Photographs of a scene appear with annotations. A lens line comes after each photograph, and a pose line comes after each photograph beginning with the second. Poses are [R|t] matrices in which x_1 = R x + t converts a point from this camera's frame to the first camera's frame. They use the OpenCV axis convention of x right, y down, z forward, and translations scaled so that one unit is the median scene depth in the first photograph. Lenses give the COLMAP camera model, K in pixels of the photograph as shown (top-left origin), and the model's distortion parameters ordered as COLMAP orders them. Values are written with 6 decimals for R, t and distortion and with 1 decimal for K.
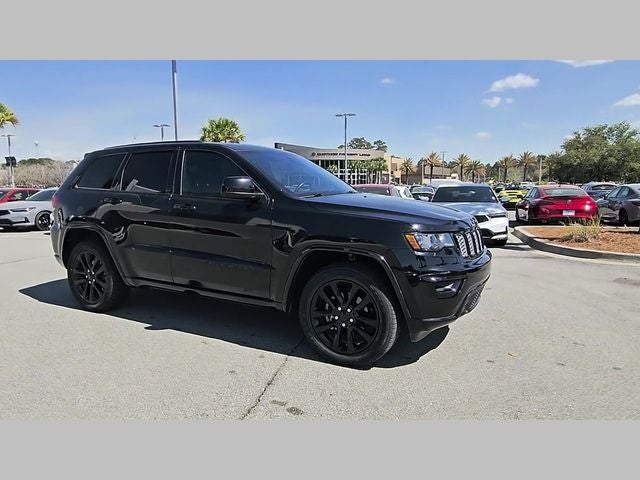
lens RADIAL K [[442.9, 0, 313.6], [0, 442.9, 239.1], [0, 0, 1]] dist [0.008054, 0.000784]
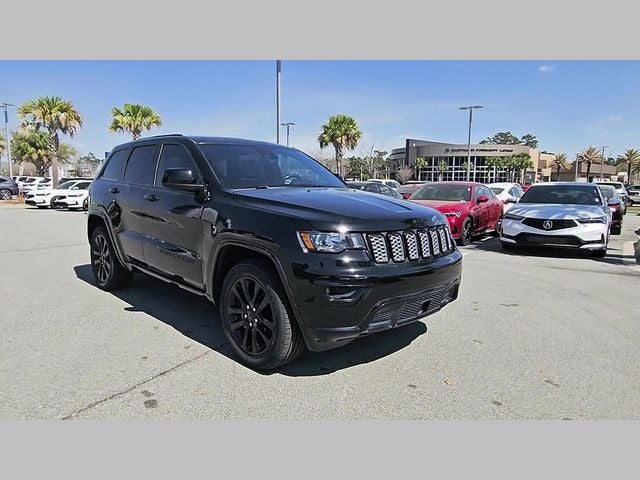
lens RADIAL K [[440.1, 0, 315.6], [0, 440.1, 241.6], [0, 0, 1]] dist [0.007131, -0.000368]
pose [[0.953105, 0.056566, -0.297306, 0.100771], [-0.052481, 0.998386, 0.021712, -0.002650], [0.298054, -0.005091, 0.954535, 0.029312]]
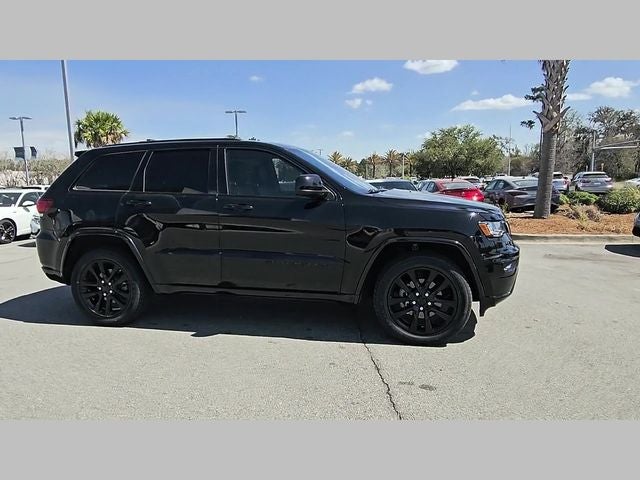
lens RADIAL K [[442.9, 0, 313.6], [0, 442.9, 239.1], [0, 0, 1]] dist [0.008054, 0.000784]
pose [[0.958295, -0.053401, 0.280746, -0.104011], [0.051746, 0.998572, 0.013311, -0.001447], [-0.281056, 0.001772, 0.959690, 0.004250]]
